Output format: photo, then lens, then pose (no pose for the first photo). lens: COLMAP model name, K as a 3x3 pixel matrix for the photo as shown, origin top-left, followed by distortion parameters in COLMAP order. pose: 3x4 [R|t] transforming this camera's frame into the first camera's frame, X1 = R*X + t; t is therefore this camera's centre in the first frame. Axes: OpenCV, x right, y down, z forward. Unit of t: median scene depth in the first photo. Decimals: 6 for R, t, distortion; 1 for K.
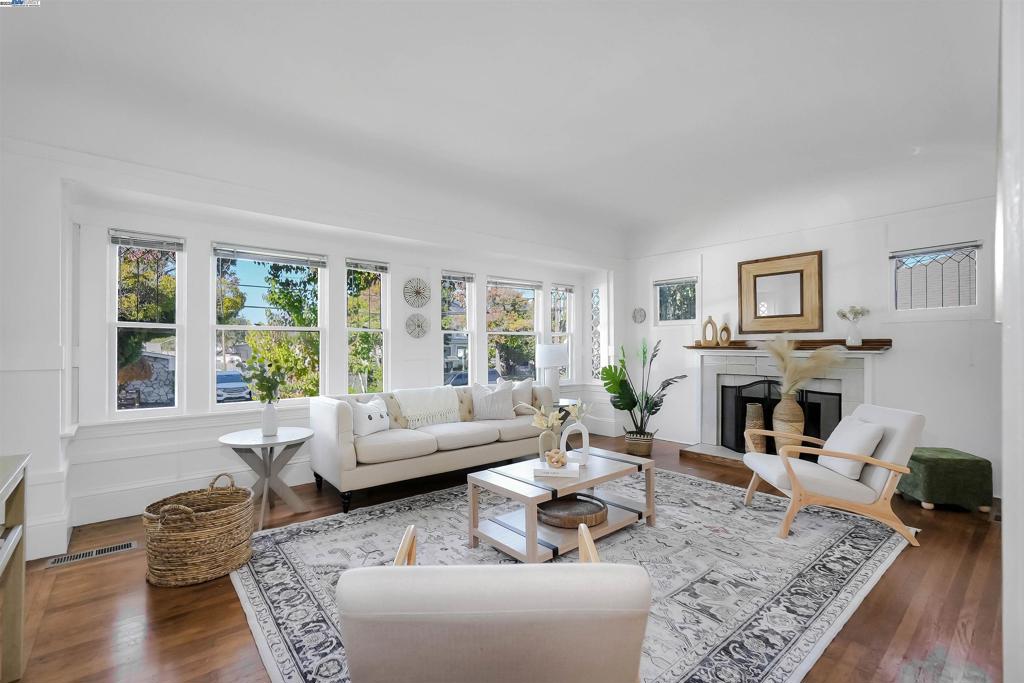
lens RADIAL K [[451.2, 0, 503.7], [0, 451.2, 348.3], [0, 0, 1]] dist [-0.011343, 0.003354]
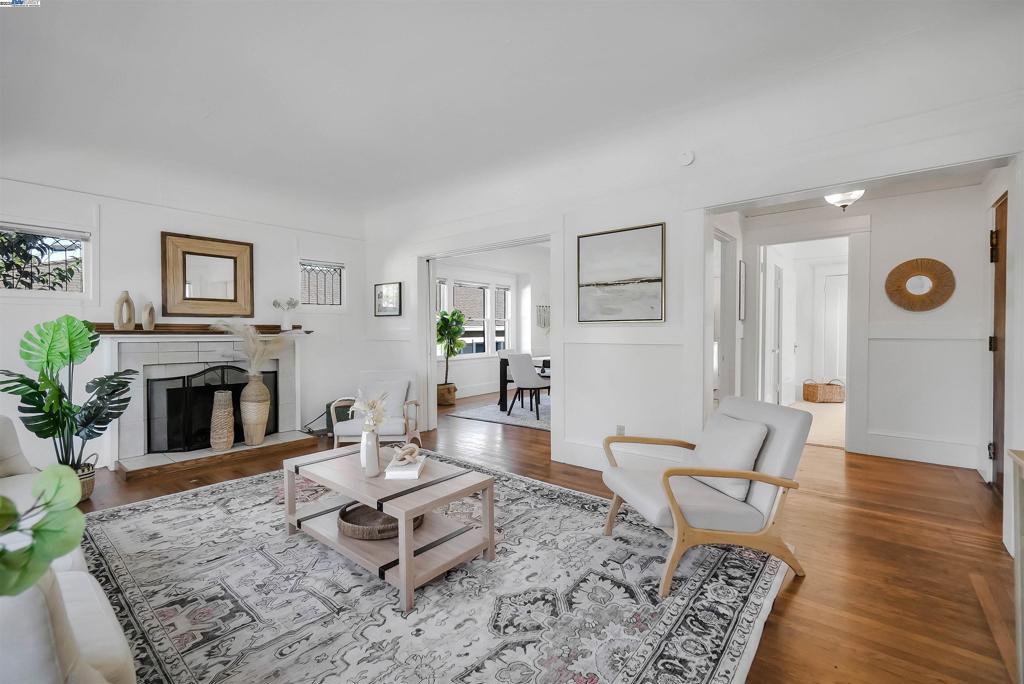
lens RADIAL K [[447.0, 0, 508.8], [0, 447.0, 336.4], [0, 0, 1]] dist [-0.014441, 0.004893]
pose [[-0.195781, -0.006099, 0.980629, -0.902476], [0.007729, 0.999940, 0.007763, 0.010920], [-0.980617, 0.009099, -0.195722, 1.131096]]
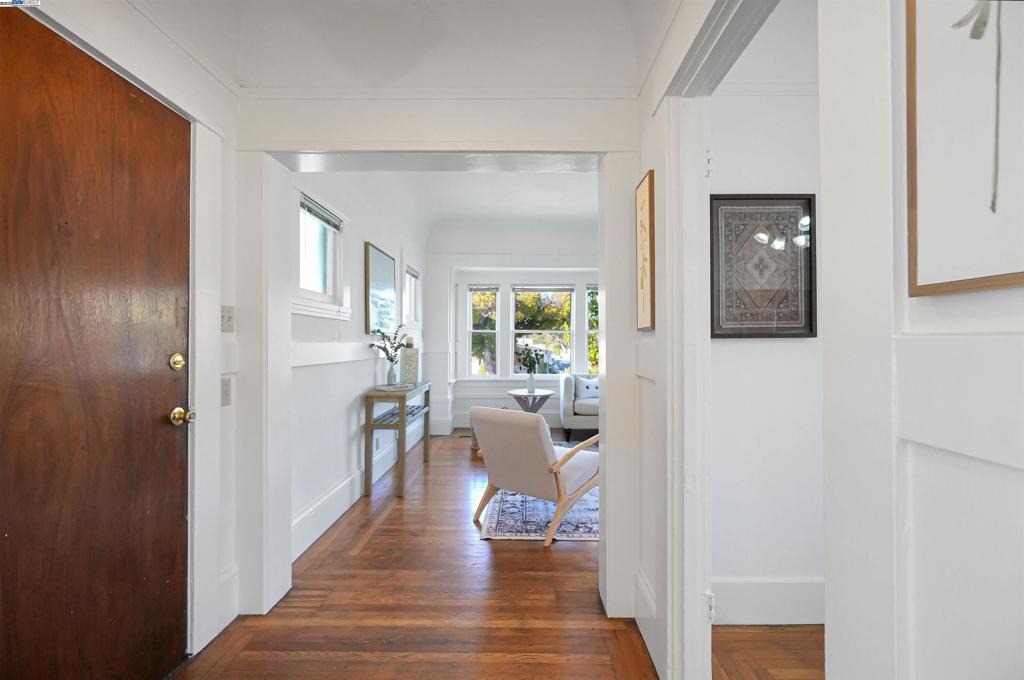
lens RADIAL K [[451.2, 0, 521.0], [0, 451.2, 335.7], [0, 0, 1]] dist [-0.011343, 0.003354]
pose [[0.767677, -0.007494, -0.640793, 0.805795], [-0.002342, 0.999892, -0.014499, -0.006766], [0.640832, 0.012632, 0.767577, -0.550637]]
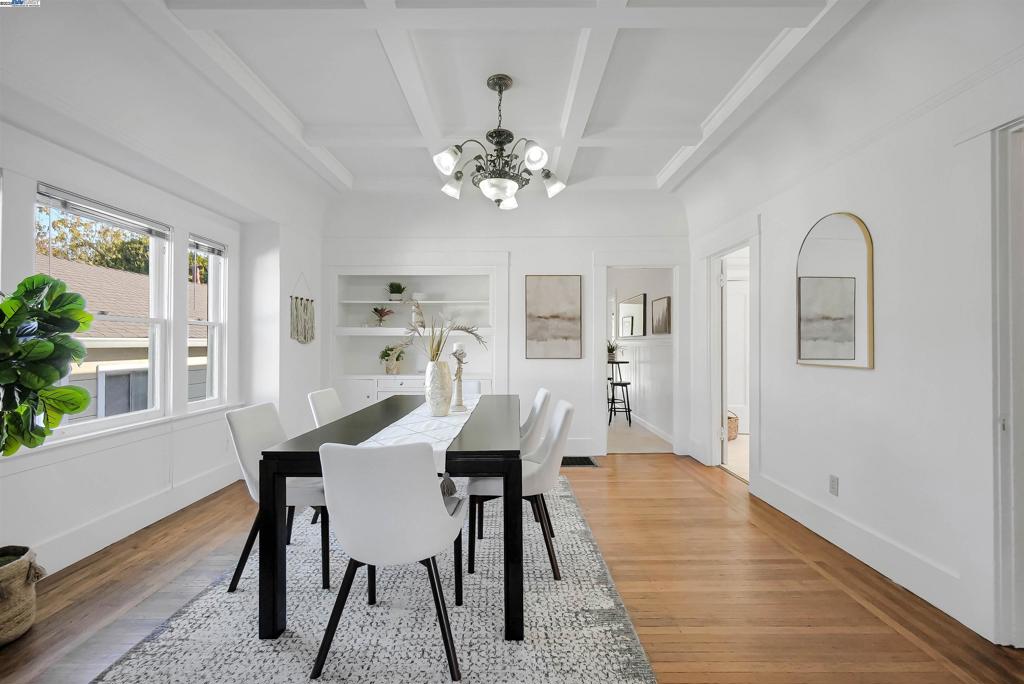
lens RADIAL K [[447.0, 0, 506.5], [0, 447.0, 340.1], [0, 0, 1]] dist [-0.014441, 0.004893]
pose [[-0.769943, 0.011702, 0.638005, 0.952206], [0.007203, 0.999928, -0.009647, -0.016343], [-0.638072, -0.002833, -0.769971, 0.971207]]
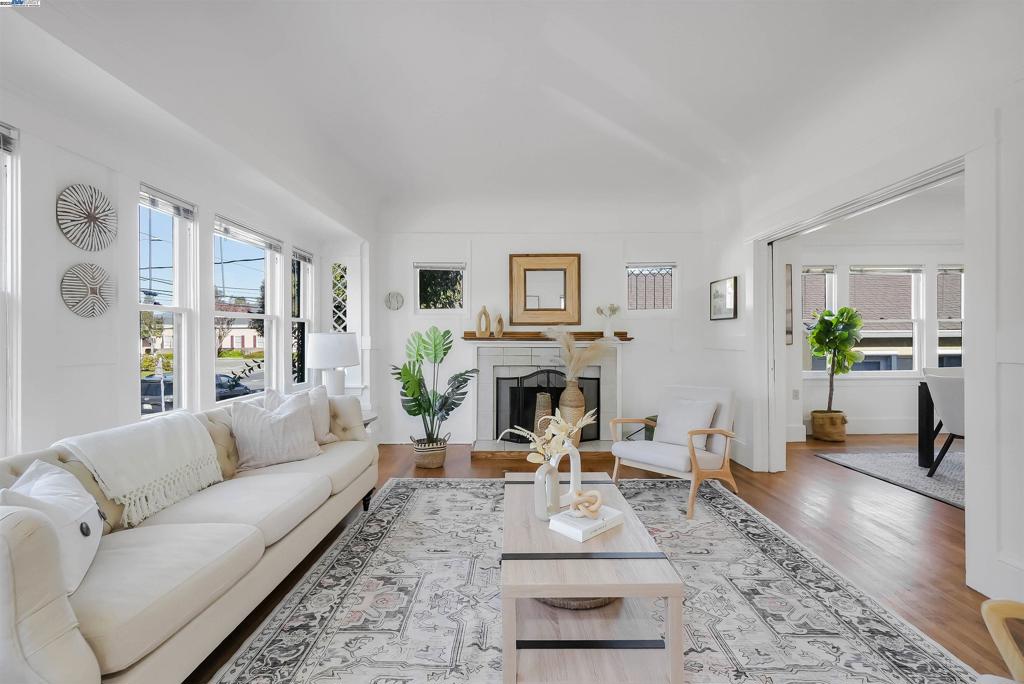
lens RADIAL K [[447.0, 0, 508.8], [0, 447.0, 340.9], [0, 0, 1]] dist [-0.014441, 0.004893]
pose [[0.637408, -0.002297, 0.770523, -0.534668], [0.002066, 0.999997, 0.001273, 0.003989], [-0.770524, 0.000781, 0.637410, 0.780958]]
